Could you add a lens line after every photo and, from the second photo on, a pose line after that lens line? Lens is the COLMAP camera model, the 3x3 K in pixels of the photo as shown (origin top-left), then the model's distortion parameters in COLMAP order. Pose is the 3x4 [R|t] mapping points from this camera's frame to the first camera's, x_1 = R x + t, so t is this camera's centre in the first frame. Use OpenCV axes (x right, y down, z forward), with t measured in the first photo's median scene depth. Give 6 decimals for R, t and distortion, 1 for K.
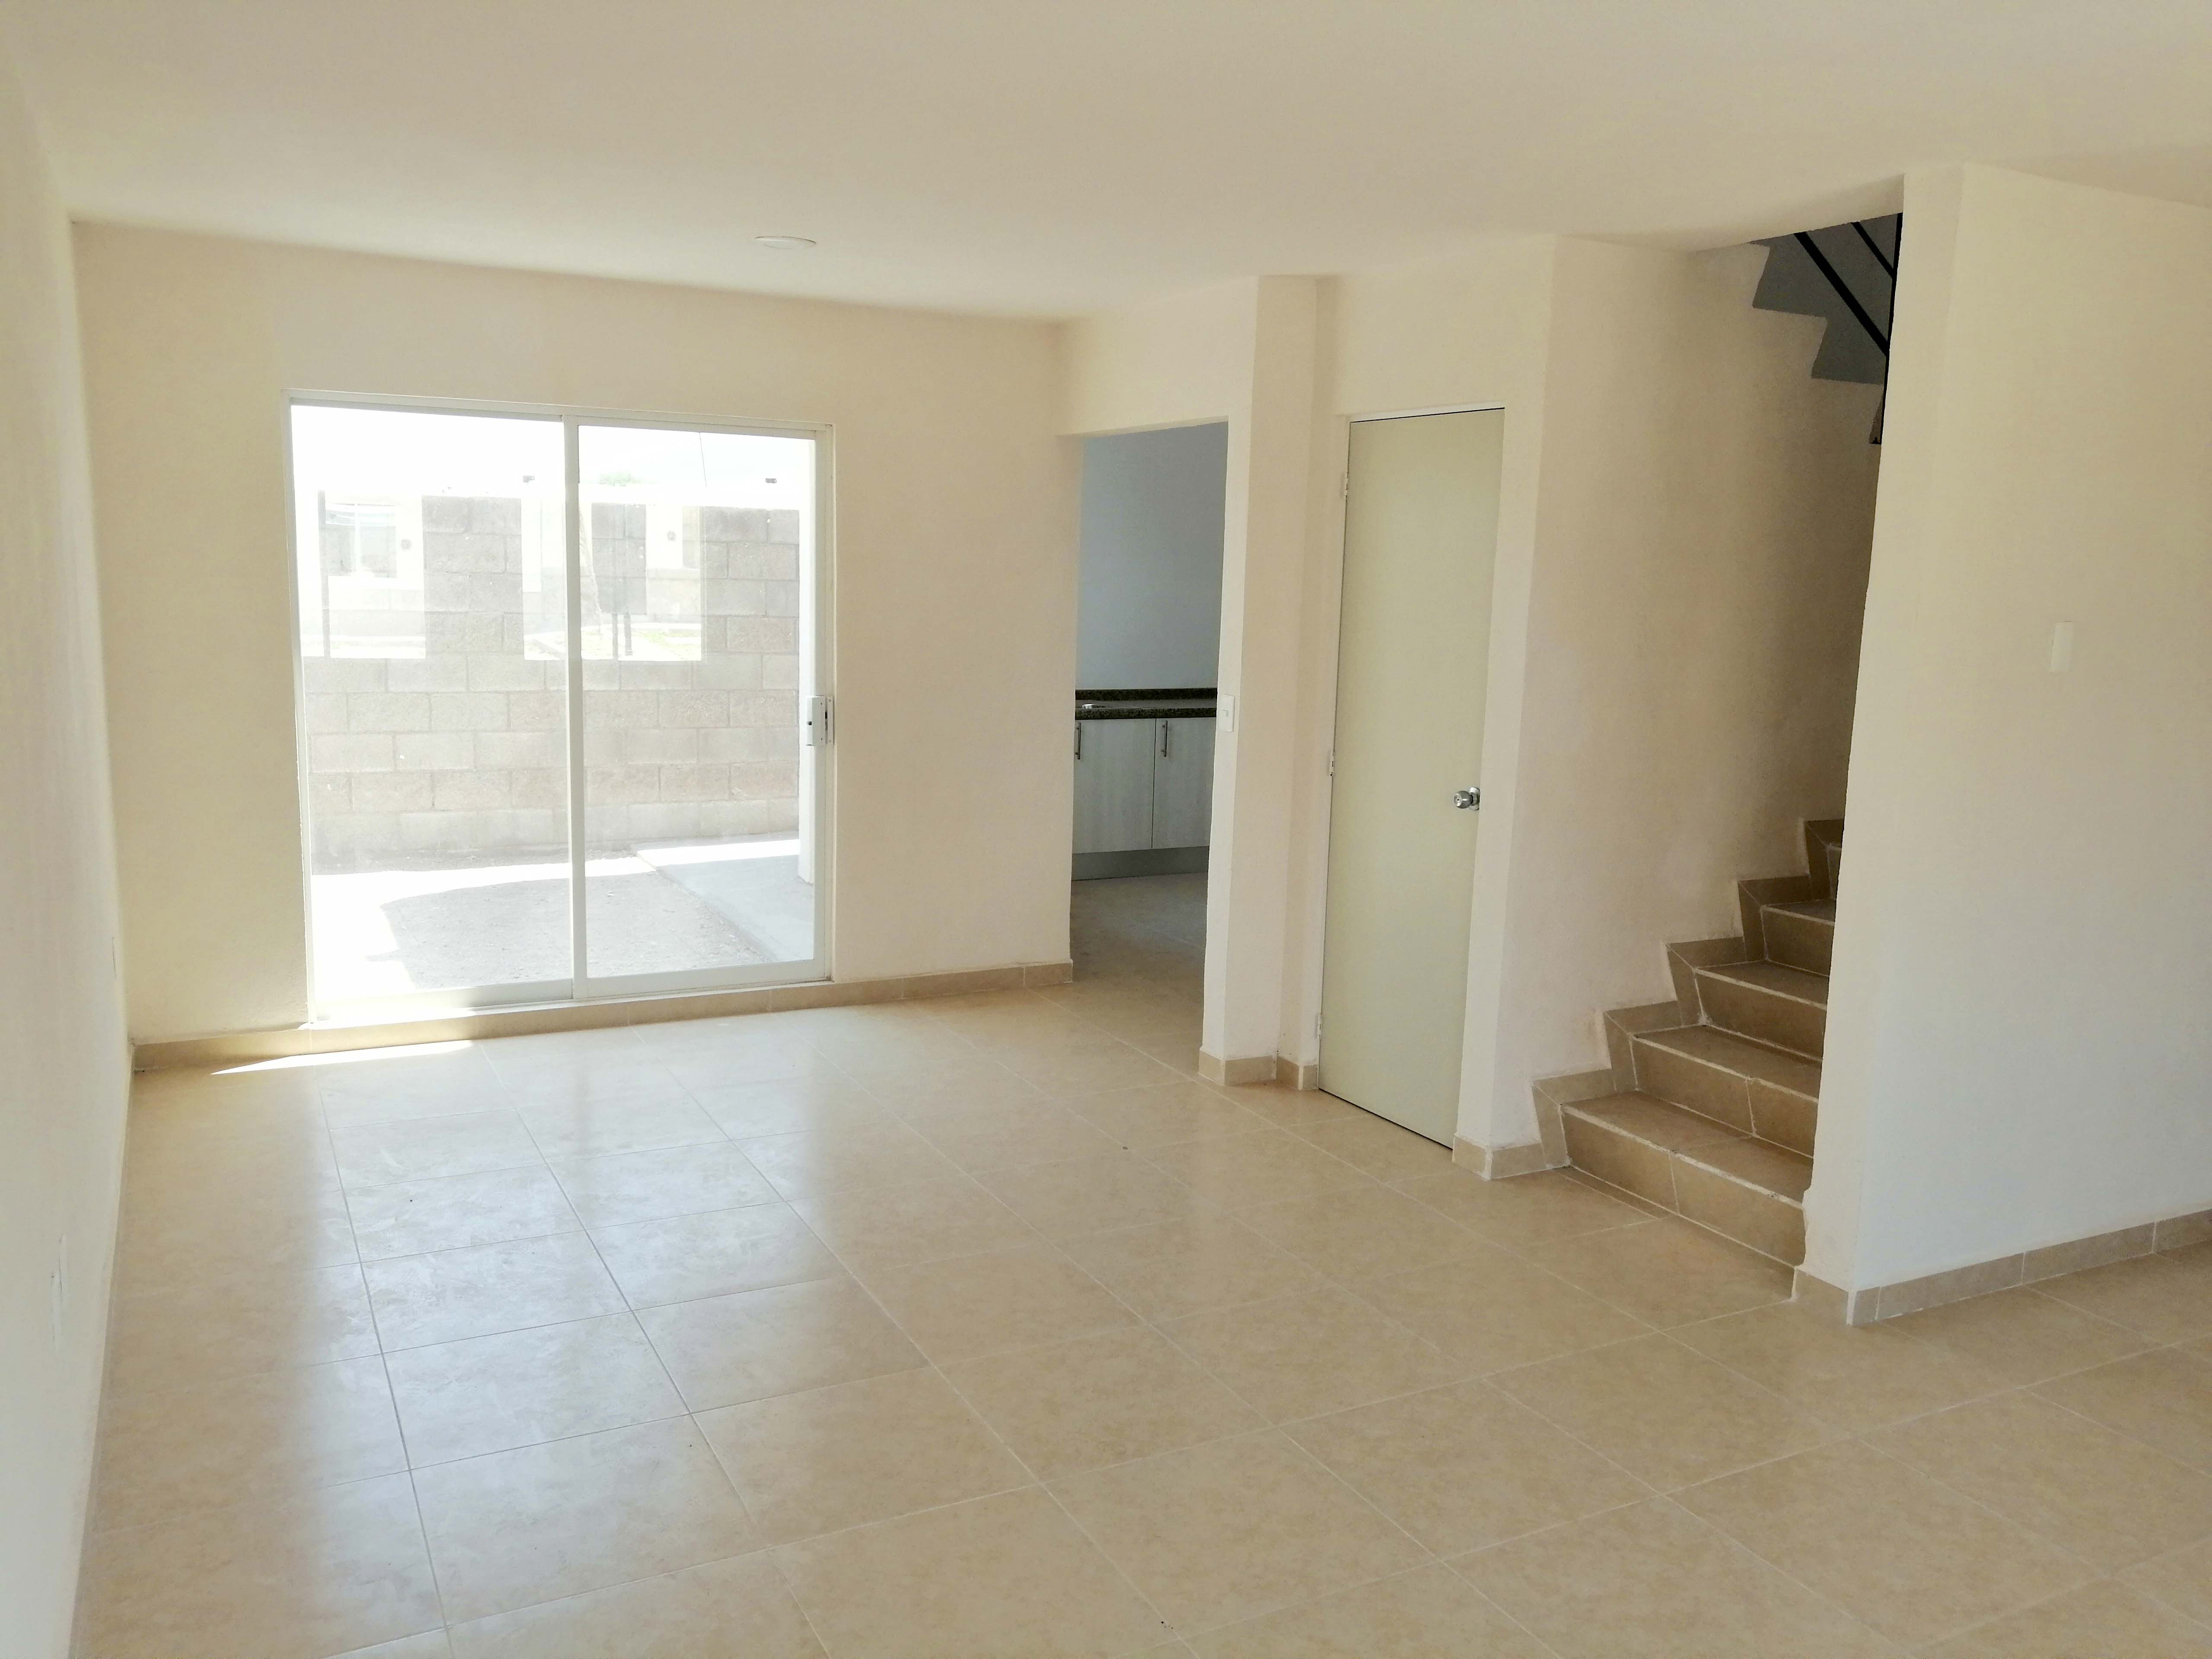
lens RADIAL K [[1735.8, 0, 1187.0], [0, 1735.8, 853.1], [0, 0, 1]] dist [-0.014893, 0.047887]
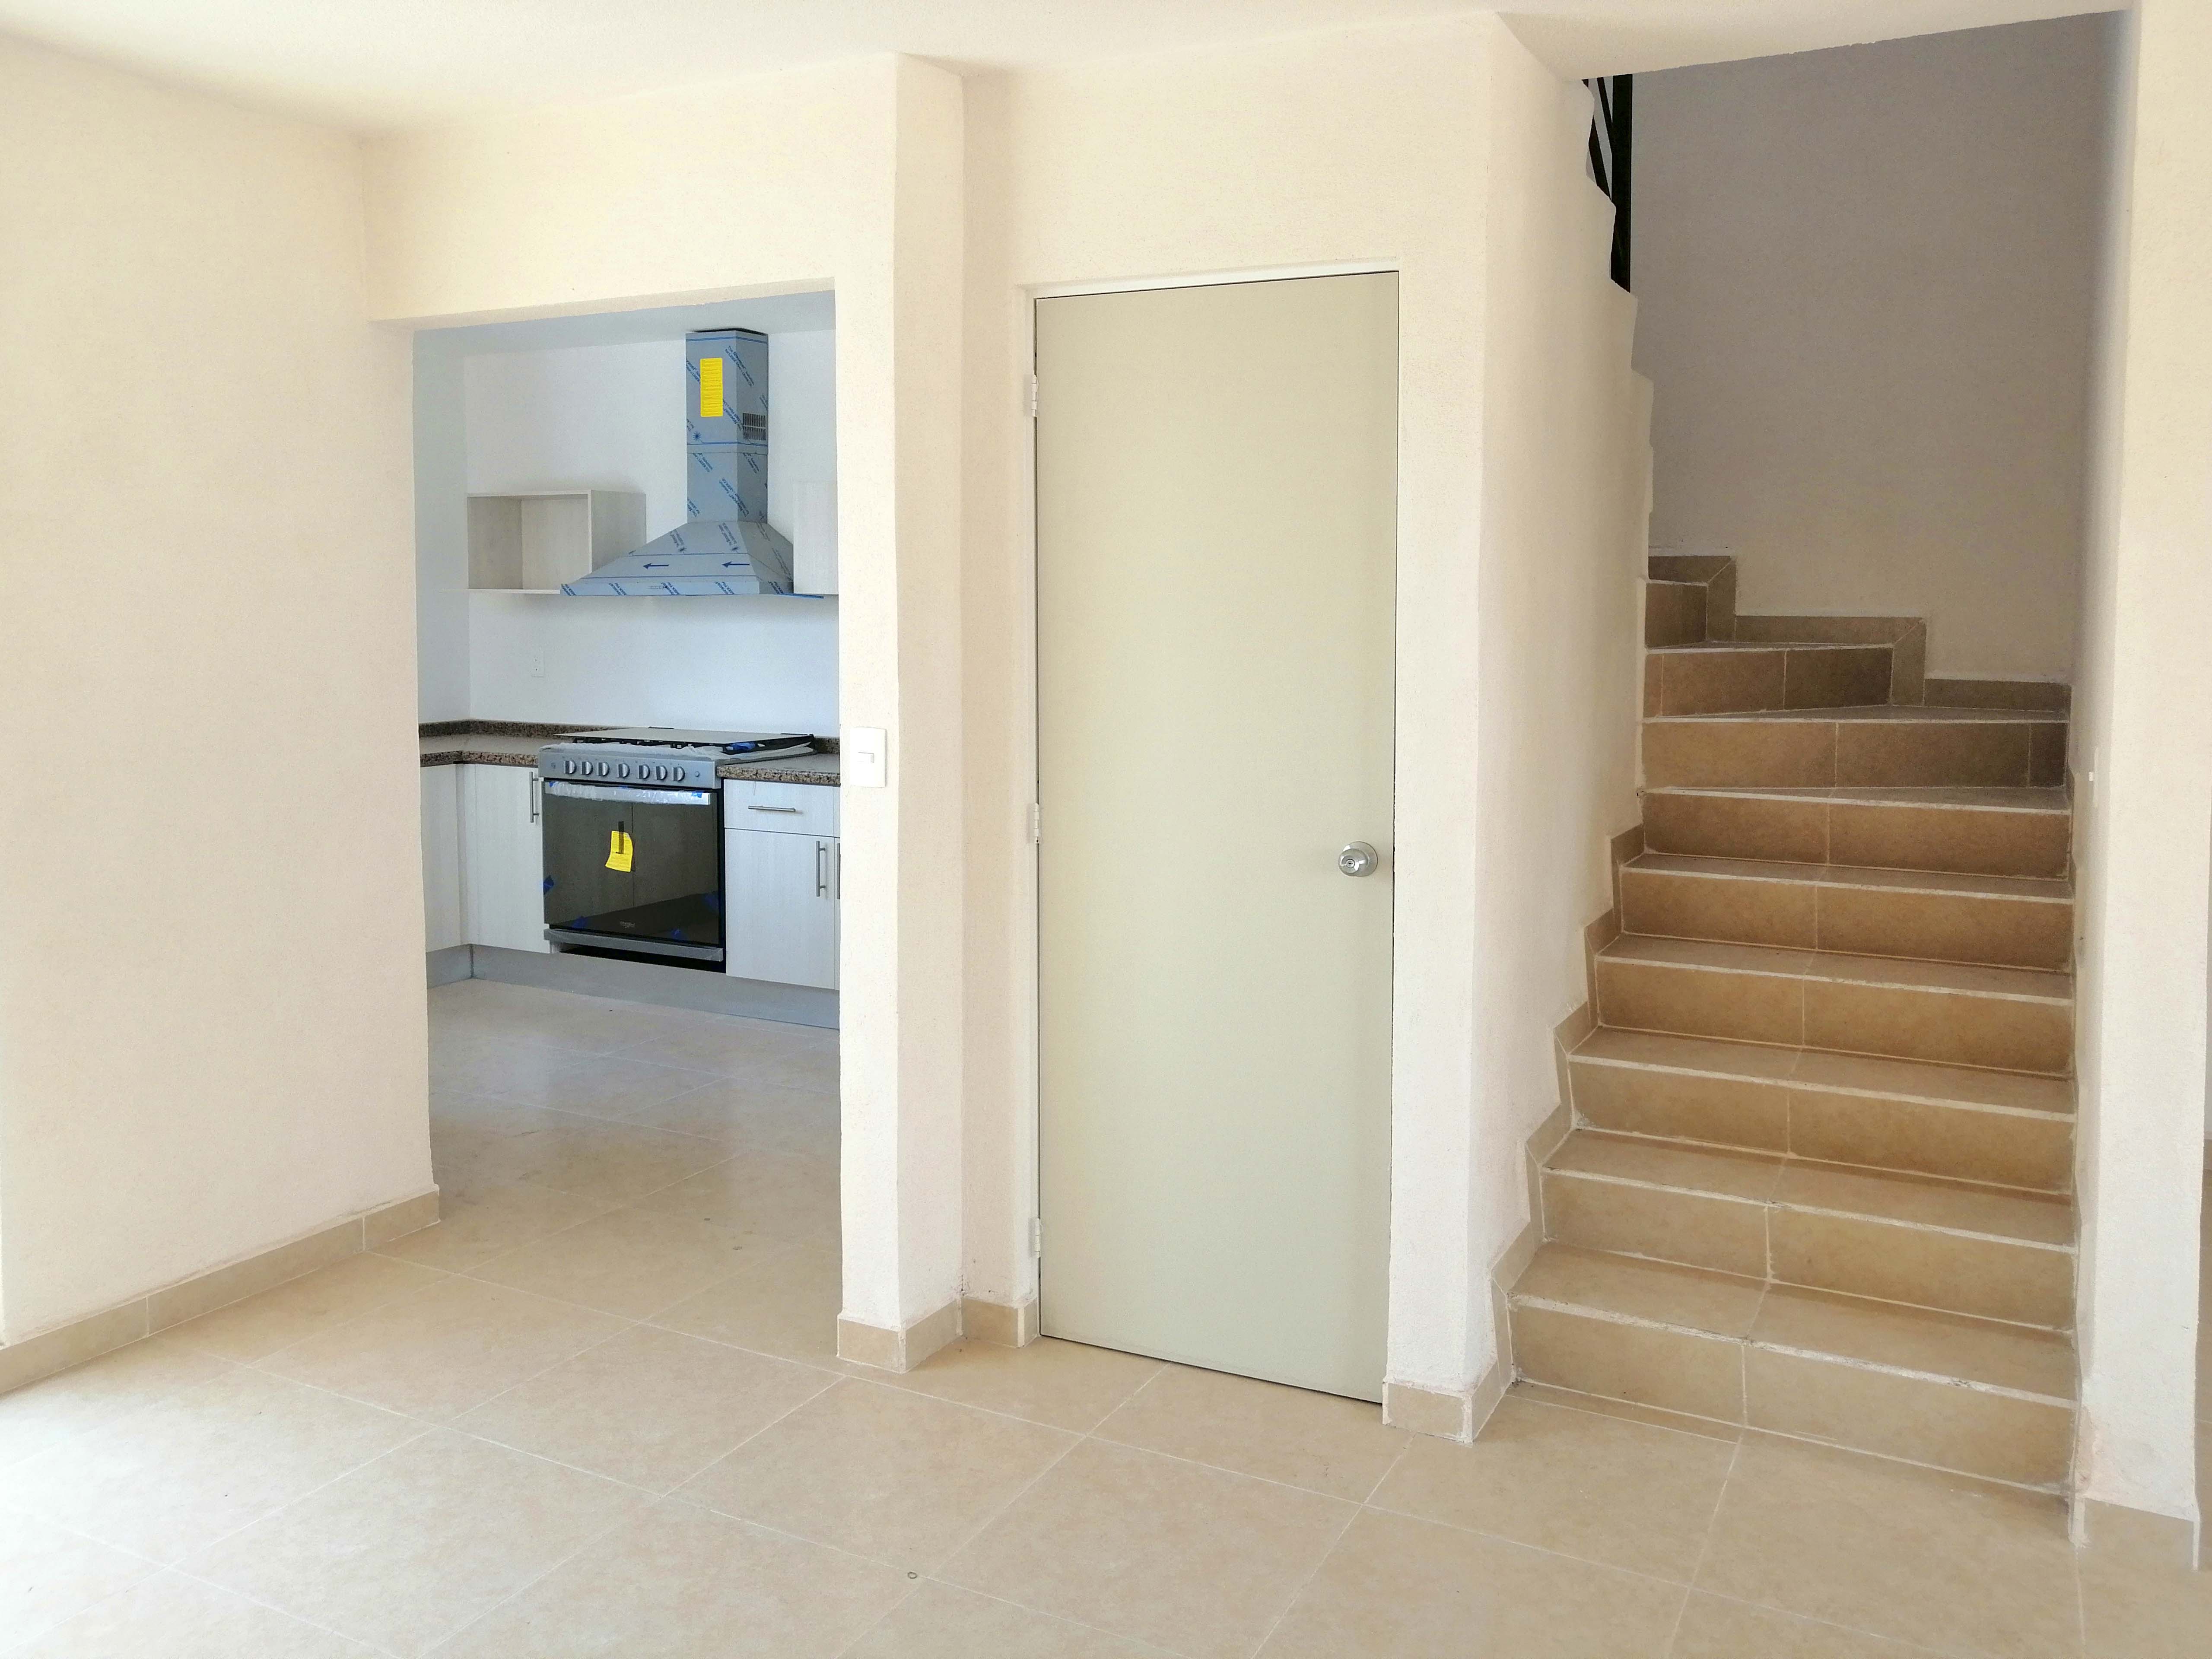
lens RADIAL K [[1735.8, 0, 1194.4], [0, 1735.8, 736.8], [0, 0, 1]] dist [-0.014893, 0.047887]
pose [[0.821418, -0.066372, 0.566451, -0.235100], [0.106689, 0.993555, -0.038295, -0.054562], [-0.560259, 0.091890, 0.823205, 0.448391]]
